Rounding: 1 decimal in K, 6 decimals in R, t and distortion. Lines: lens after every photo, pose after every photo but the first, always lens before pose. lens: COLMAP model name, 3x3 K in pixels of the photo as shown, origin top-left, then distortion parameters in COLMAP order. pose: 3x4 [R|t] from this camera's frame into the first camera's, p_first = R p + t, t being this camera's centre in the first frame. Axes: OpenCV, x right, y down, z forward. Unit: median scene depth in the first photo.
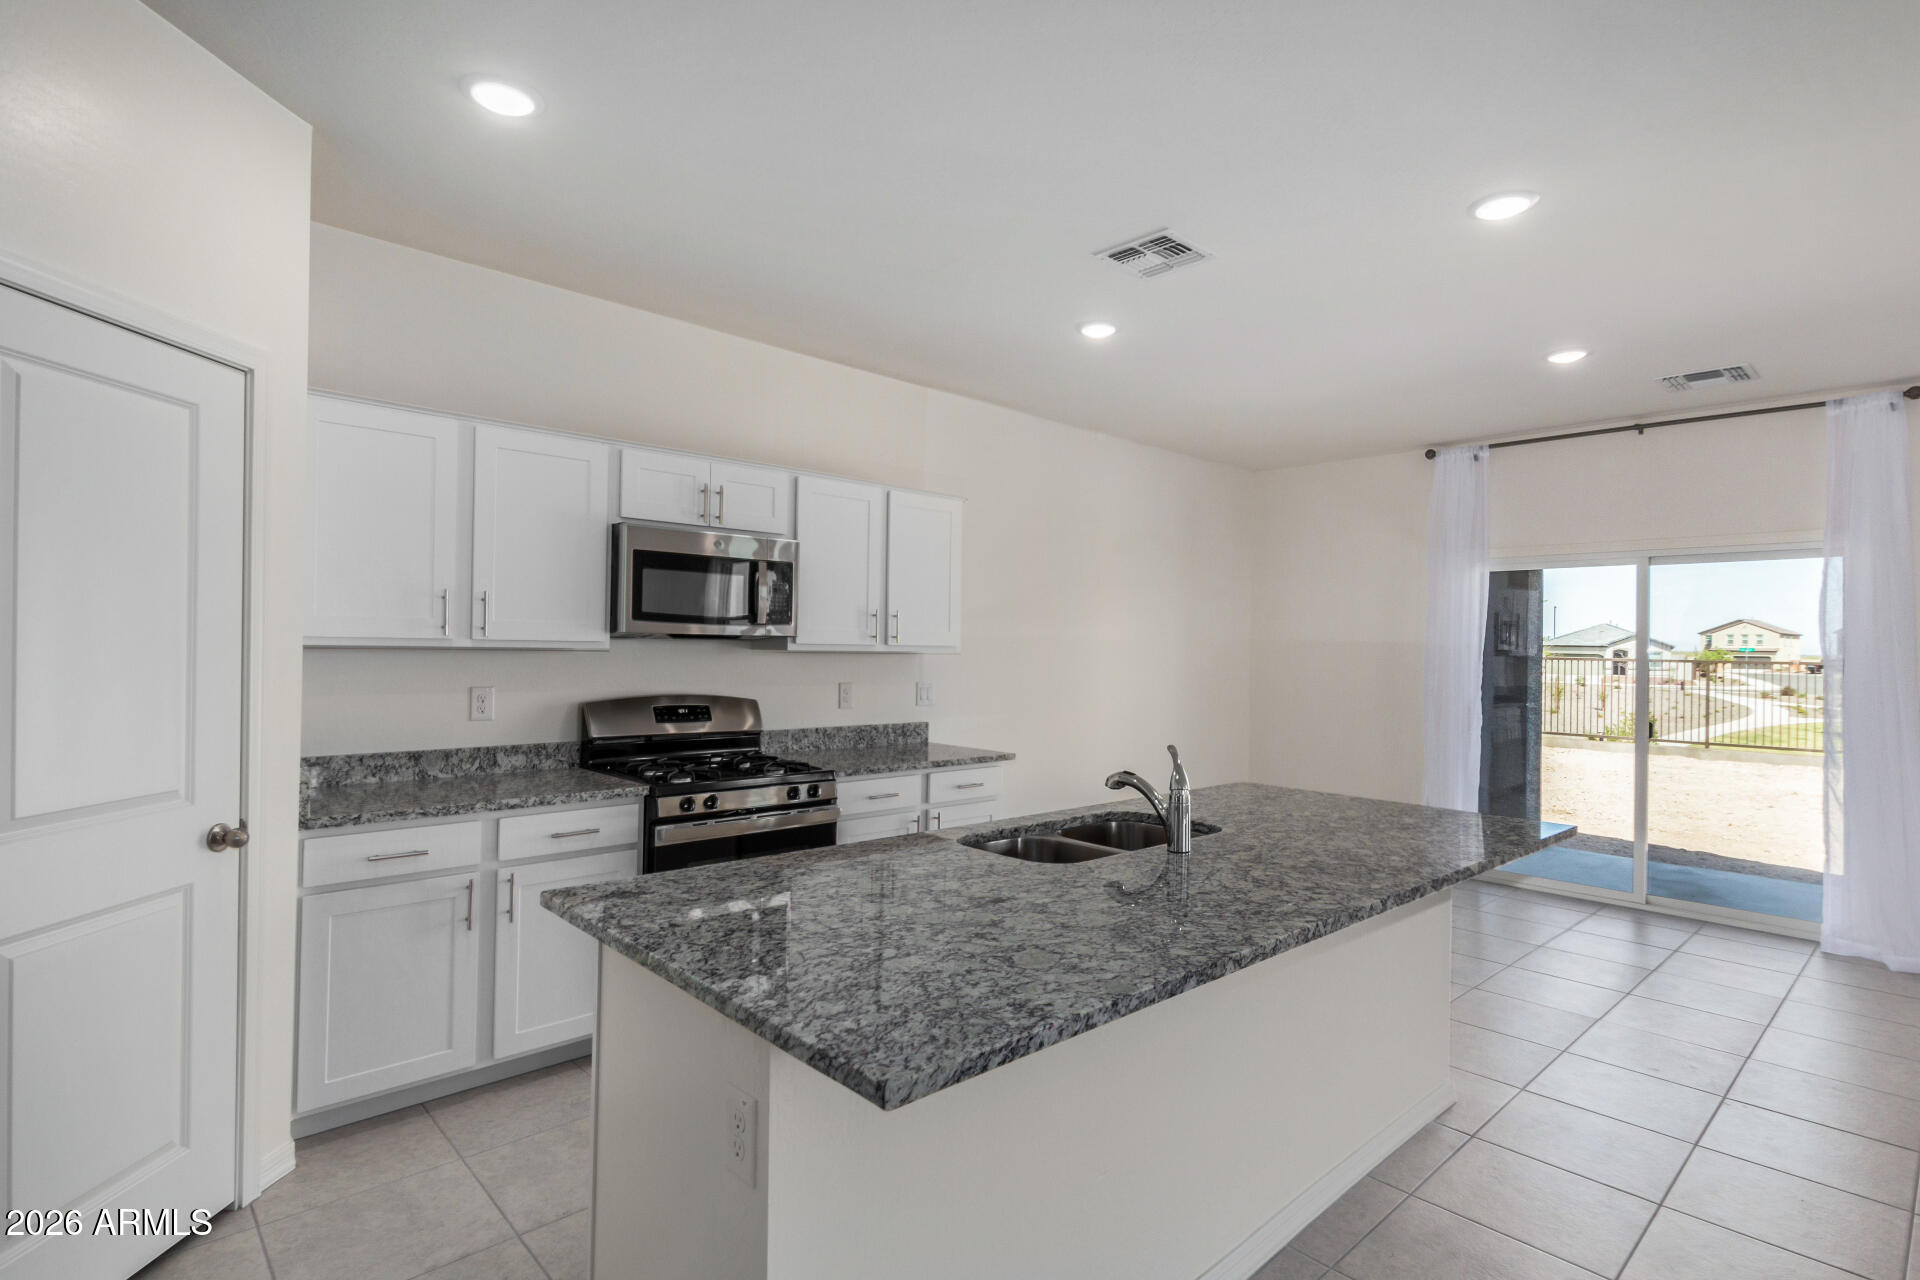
lens RADIAL K [[942.9, 0, 958.1], [0, 942.9, 639.0], [0, 0, 1]] dist [-0.000226, -0.000685]
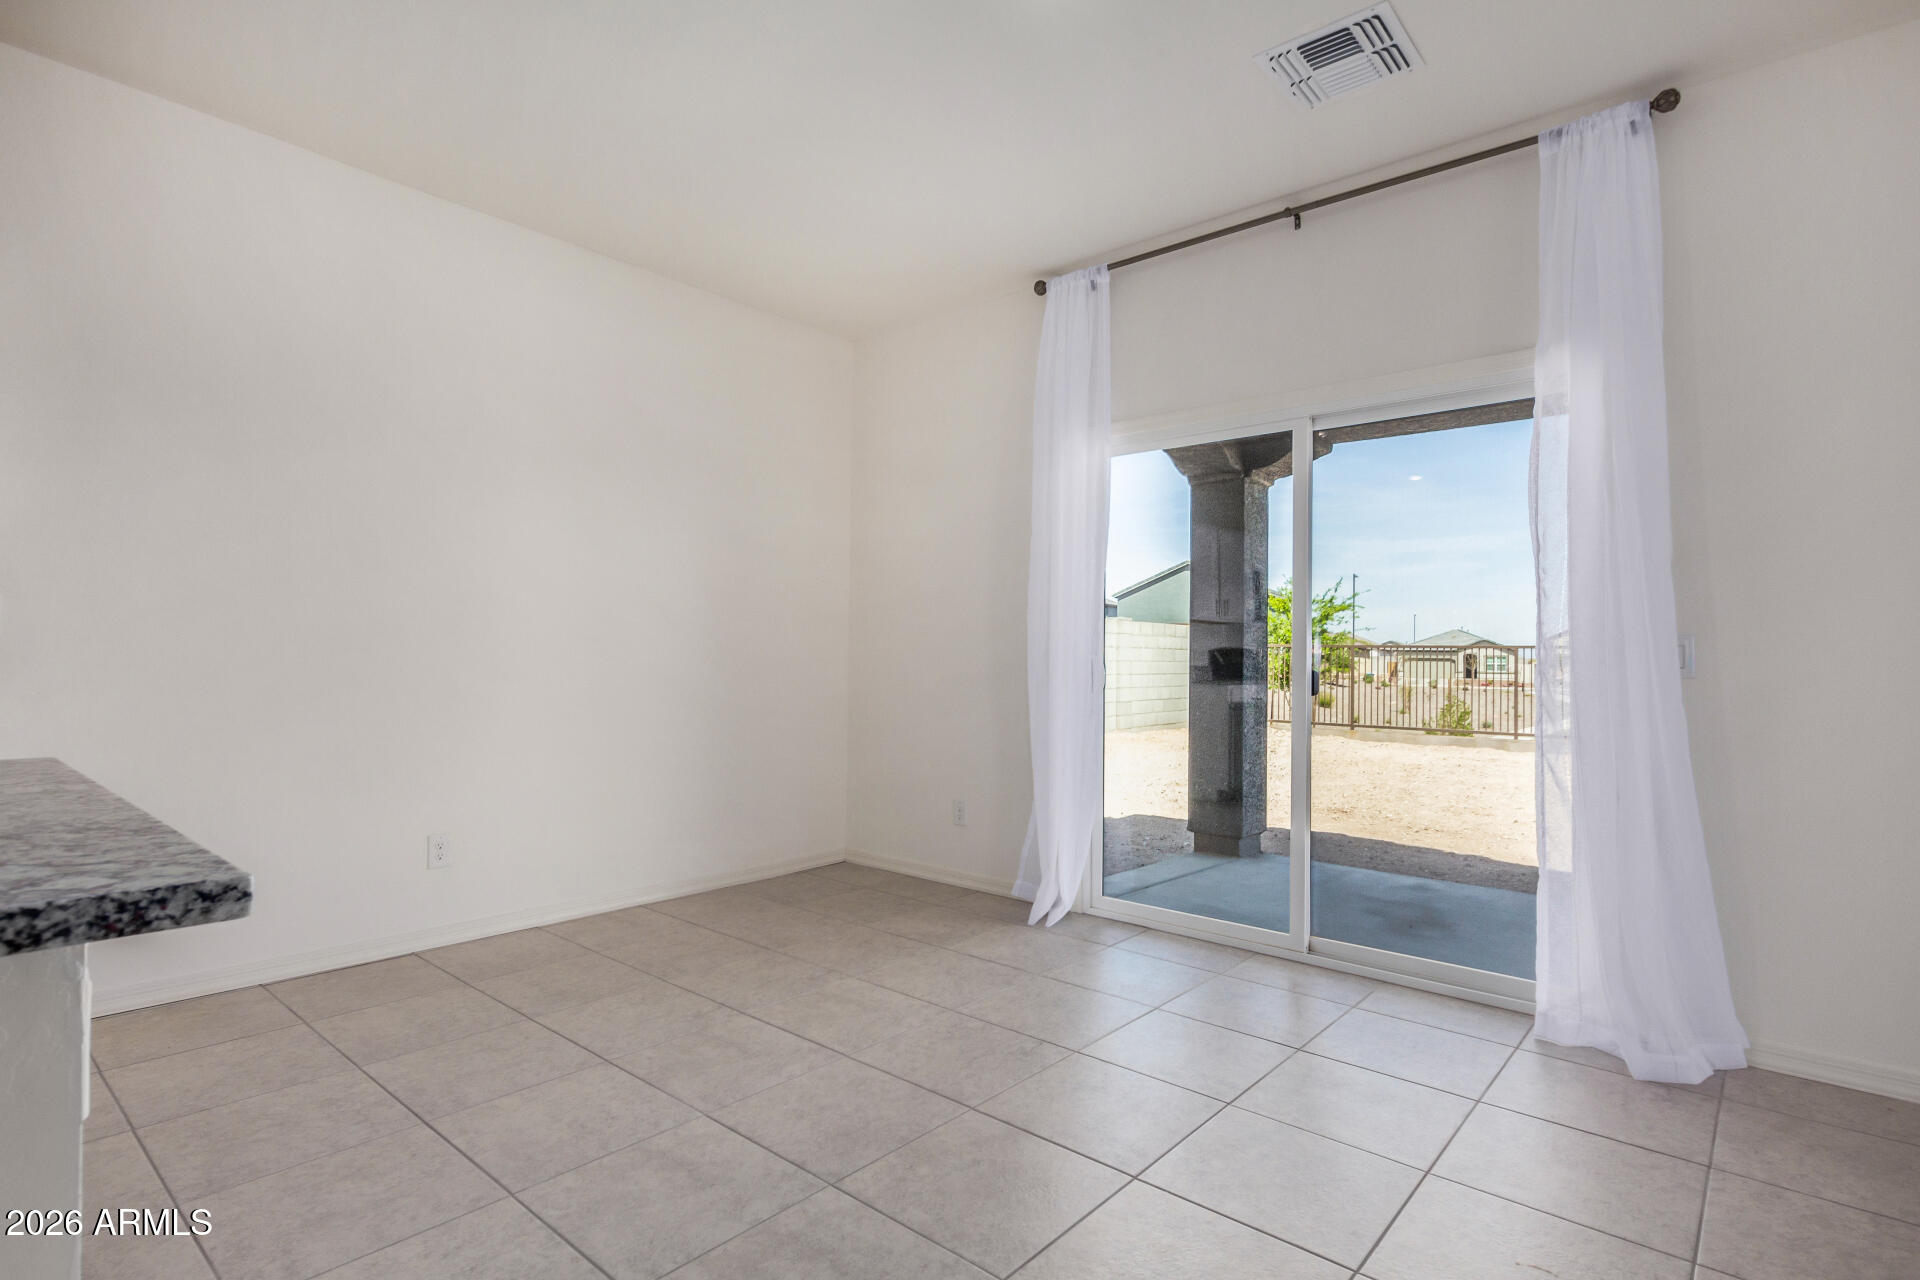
lens RADIAL K [[942.9, 0, 962.2], [0, 942.9, 645.2], [0, 0, 1]] dist [-0.000226, -0.000685]
pose [[0.993588, -0.003560, 0.113007, 0.336584], [0.004080, 0.999982, -0.004365, 0.057836], [-0.112989, 0.004798, 0.993585, 0.306135]]
